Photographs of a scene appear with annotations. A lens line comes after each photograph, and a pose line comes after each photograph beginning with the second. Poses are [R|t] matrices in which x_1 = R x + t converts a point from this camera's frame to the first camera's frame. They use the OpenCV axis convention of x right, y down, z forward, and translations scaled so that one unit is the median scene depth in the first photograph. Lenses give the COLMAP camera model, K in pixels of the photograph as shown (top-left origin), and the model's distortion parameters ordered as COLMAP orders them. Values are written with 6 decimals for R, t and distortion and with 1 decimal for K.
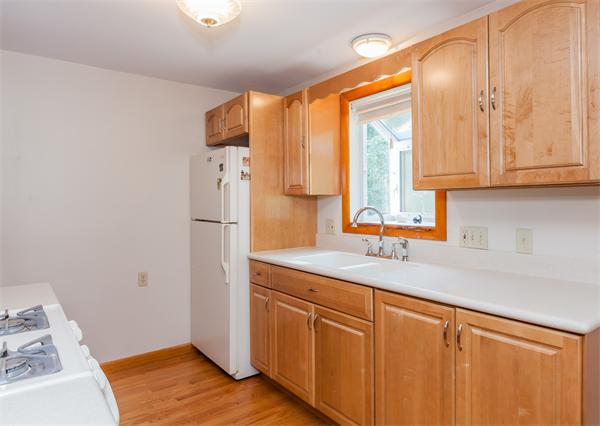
lens RADIAL K [[382.6, 0, 318.7], [0, 382.6, 200.6], [0, 0, 1]] dist [-0.009288, 0.000906]
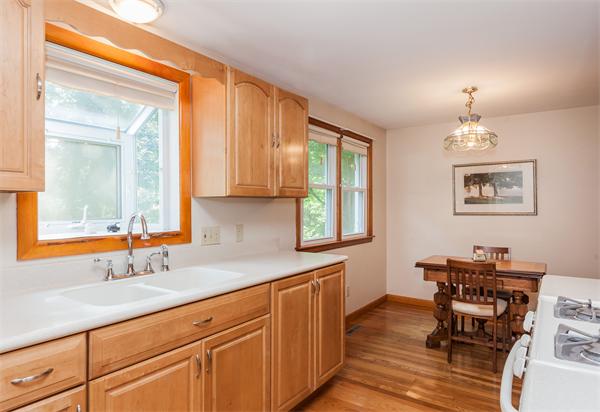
lens RADIAL K [[370.7, 0, 300.7], [0, 370.7, 204.4], [0, 0, 1]] dist [0.002138, 0.000114]
pose [[-0.302099, 0.012201, 0.953199, -0.858493], [0.000629, 0.999920, -0.012599, 0.011950], [-0.953276, -0.003207, -0.302082, 1.146099]]
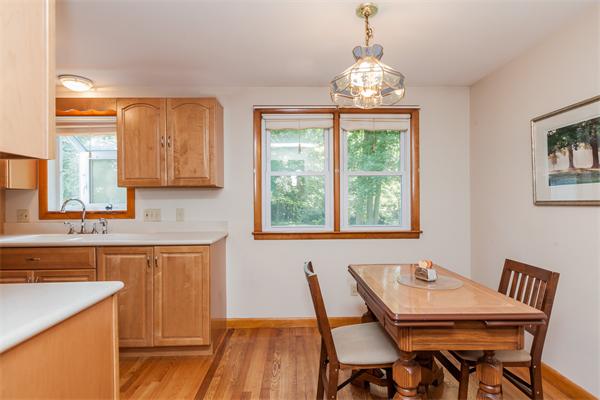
lens RADIAL K [[321.3, 0, 298.9], [0, 321.3, 200.3], [0, 0, 1]] dist [0.000841, -0.000249]
pose [[0.606110, 0.002855, 0.795375, -0.380955], [-0.000463, 0.999995, -0.003236, 0.034342], [-0.795380, 0.001593, 0.606108, -0.452769]]
